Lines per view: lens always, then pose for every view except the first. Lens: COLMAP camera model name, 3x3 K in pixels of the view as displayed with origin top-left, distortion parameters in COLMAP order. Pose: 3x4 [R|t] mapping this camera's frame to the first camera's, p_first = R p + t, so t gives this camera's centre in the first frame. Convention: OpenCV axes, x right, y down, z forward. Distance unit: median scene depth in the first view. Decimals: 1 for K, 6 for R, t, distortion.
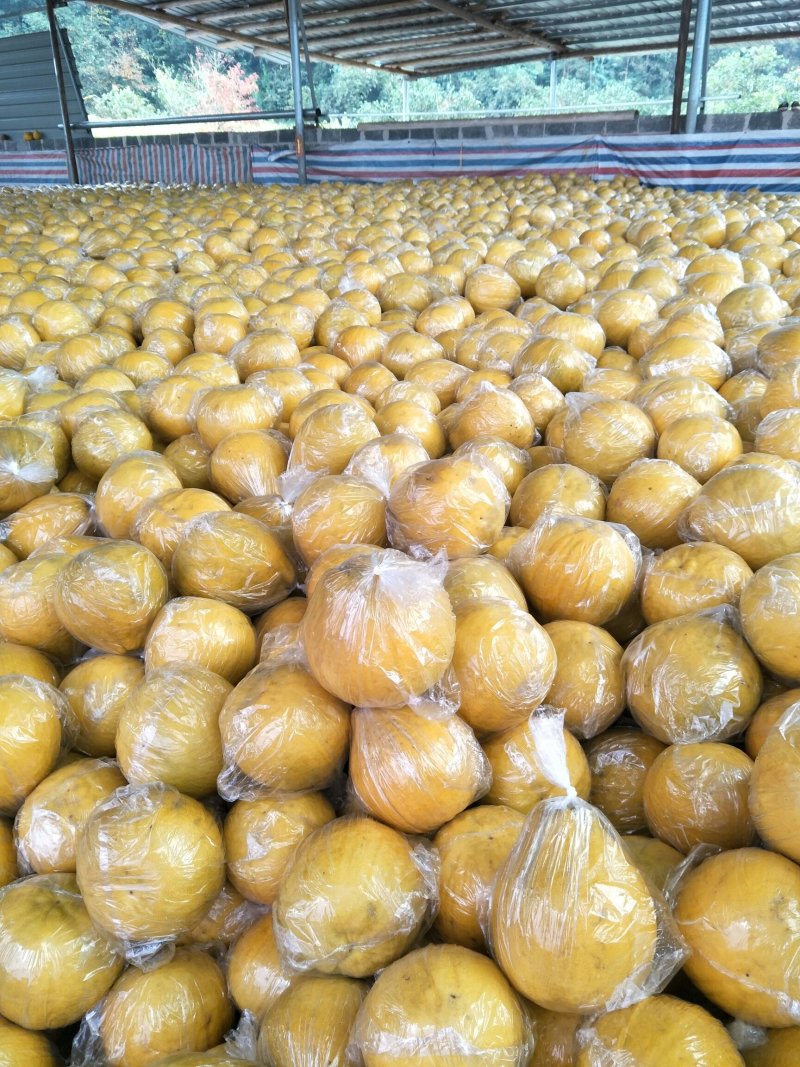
lens RADIAL K [[937.2, 0, 398.4], [0, 937.2, 523.4], [0, 0, 1]] dist [0.007655, -0.005431]
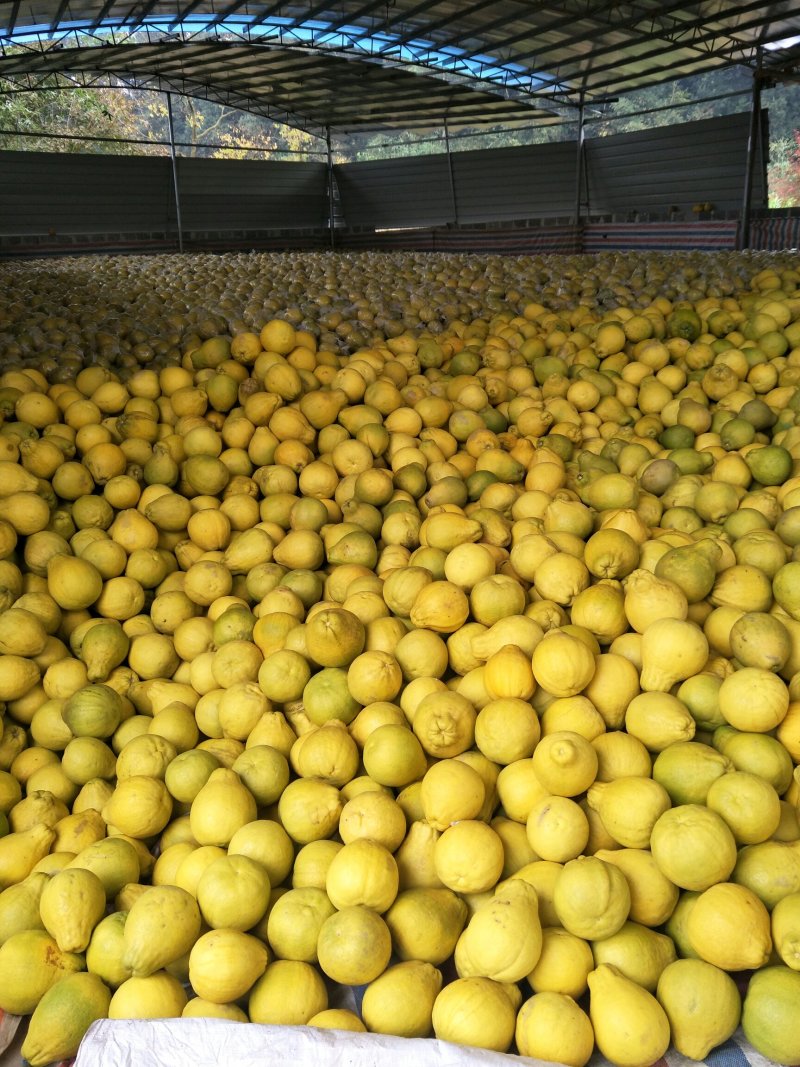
lens RADIAL K [[937.2, 0, 398.4], [0, 937.2, 523.4], [0, 0, 1]] dist [0.007655, -0.005431]
pose [[0.870304, 0.151833, -0.468527, -0.173630], [-0.184282, 0.982583, -0.023889, 0.043496], [0.456740, 0.107132, 0.883126, -0.093008]]
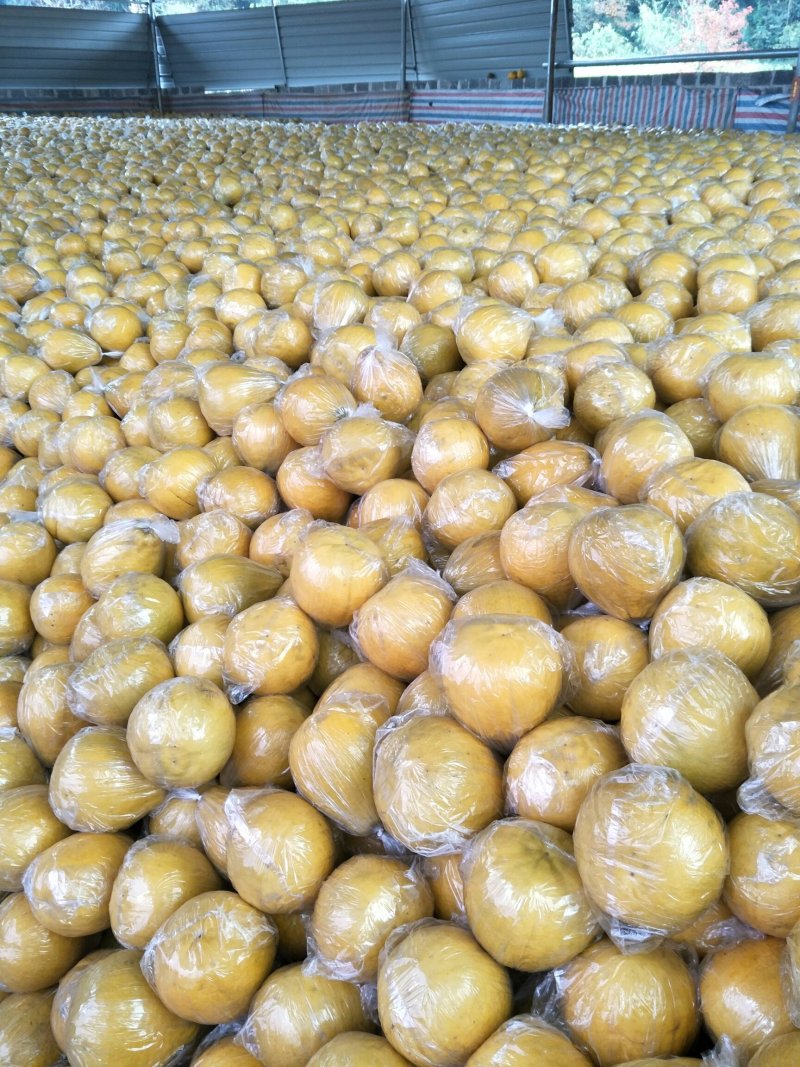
lens RADIAL K [[937.2, 0, 398.4], [0, 937.2, 523.4], [0, 0, 1]] dist [0.007655, -0.005431]
pose [[0.901502, 0.199674, -0.383960, -0.018279], [-0.179095, 0.979795, 0.089033, -0.000384], [0.393979, -0.011498, 0.919047, 0.001754]]
